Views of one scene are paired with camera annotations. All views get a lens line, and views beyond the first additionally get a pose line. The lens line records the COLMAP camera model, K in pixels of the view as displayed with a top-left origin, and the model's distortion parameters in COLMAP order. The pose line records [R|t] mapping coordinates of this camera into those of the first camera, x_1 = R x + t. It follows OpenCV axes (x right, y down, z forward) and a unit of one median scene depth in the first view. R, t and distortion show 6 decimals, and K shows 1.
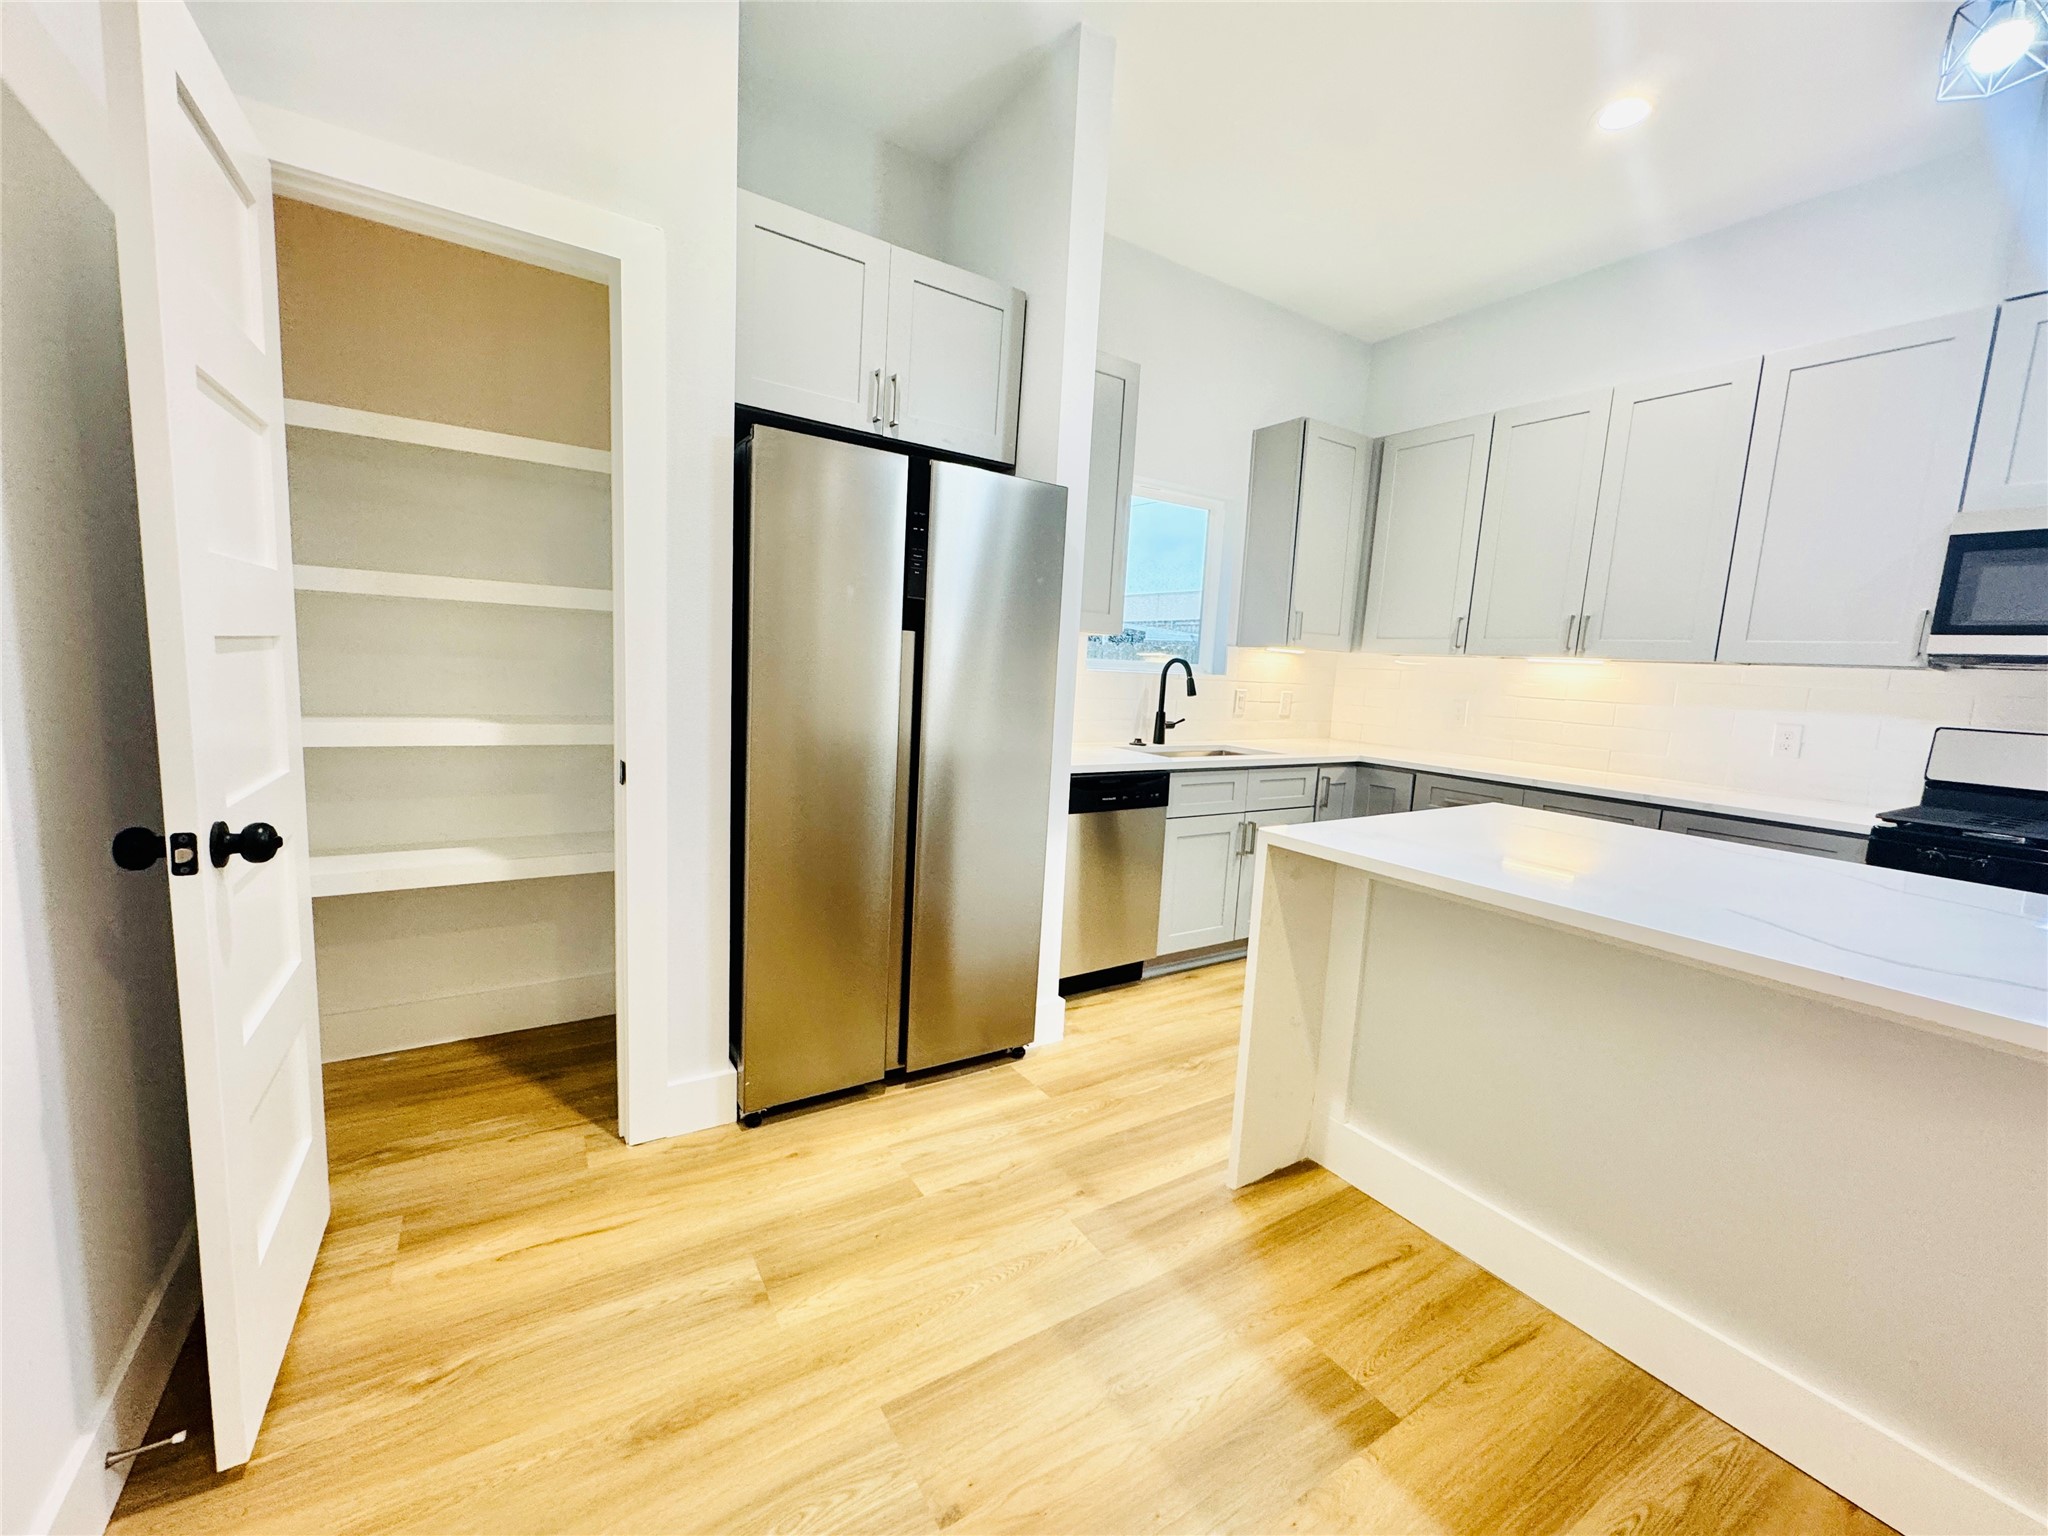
lens RADIAL K [[821.3, 0, 1020.3], [0, 821.3, 769.6], [0, 0, 1]] dist [-0.001328, 0.000091]
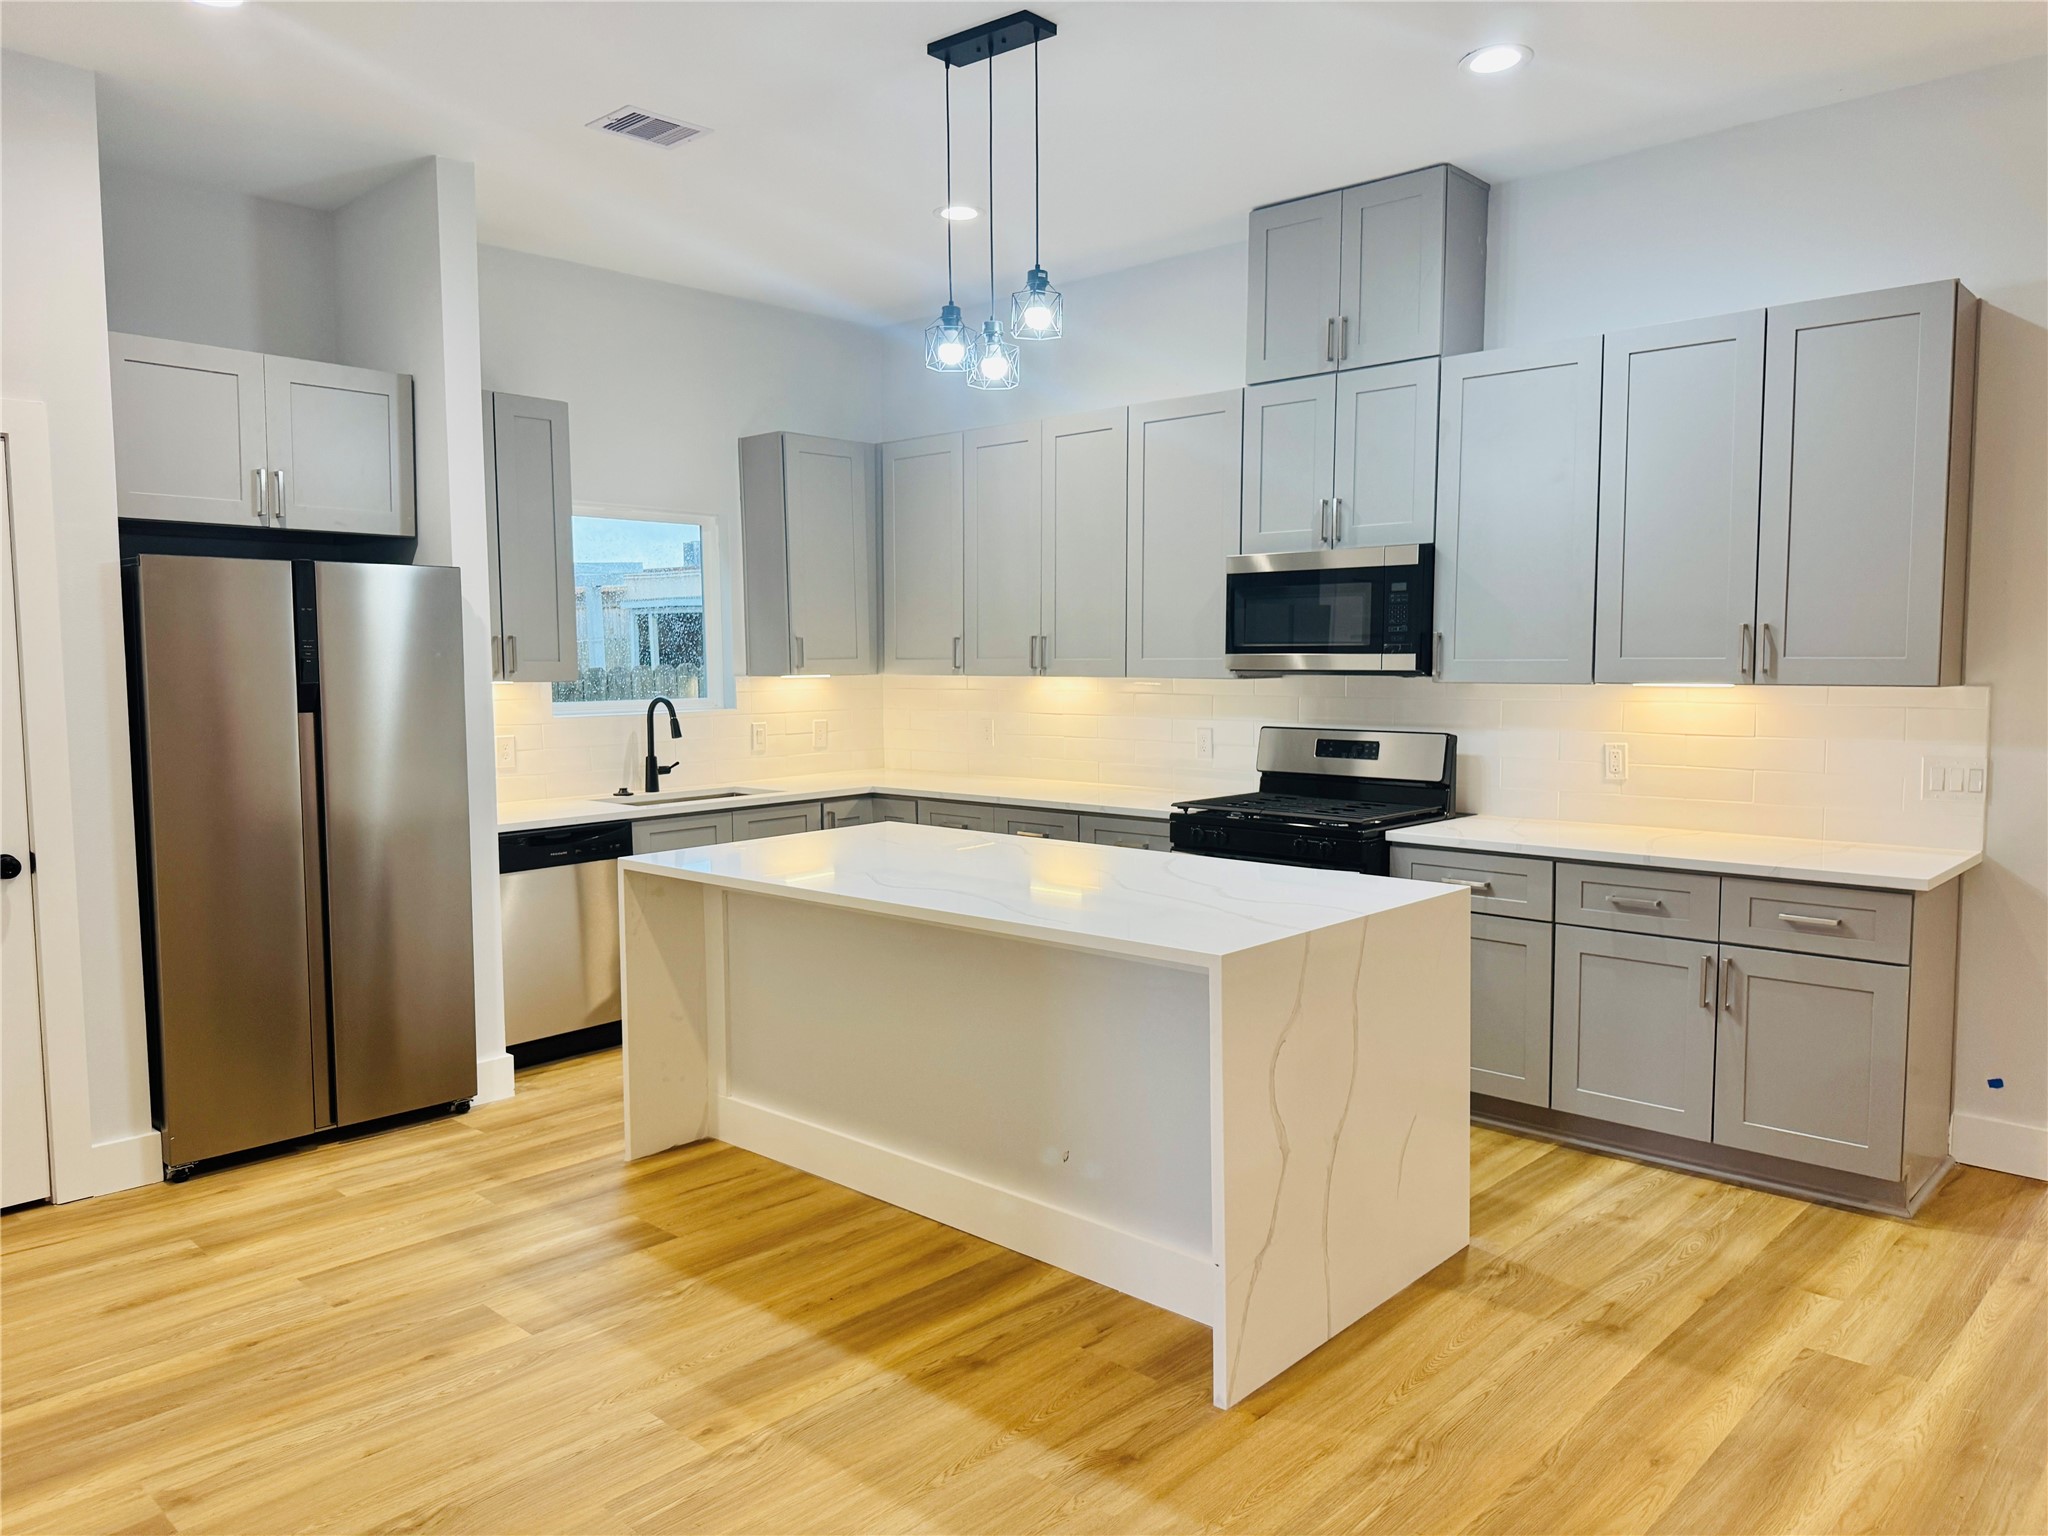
lens RADIAL K [[1432.6, 0, 1035.1], [0, 1432.6, 765.1], [0, 0, 1]] dist [-0.002420, -0.017873]
pose [[0.963224, -0.079688, 0.256611, 0.279043], [0.091783, 0.995146, -0.035488, 0.052832], [-0.252538, 0.057735, 0.965863, -0.985330]]
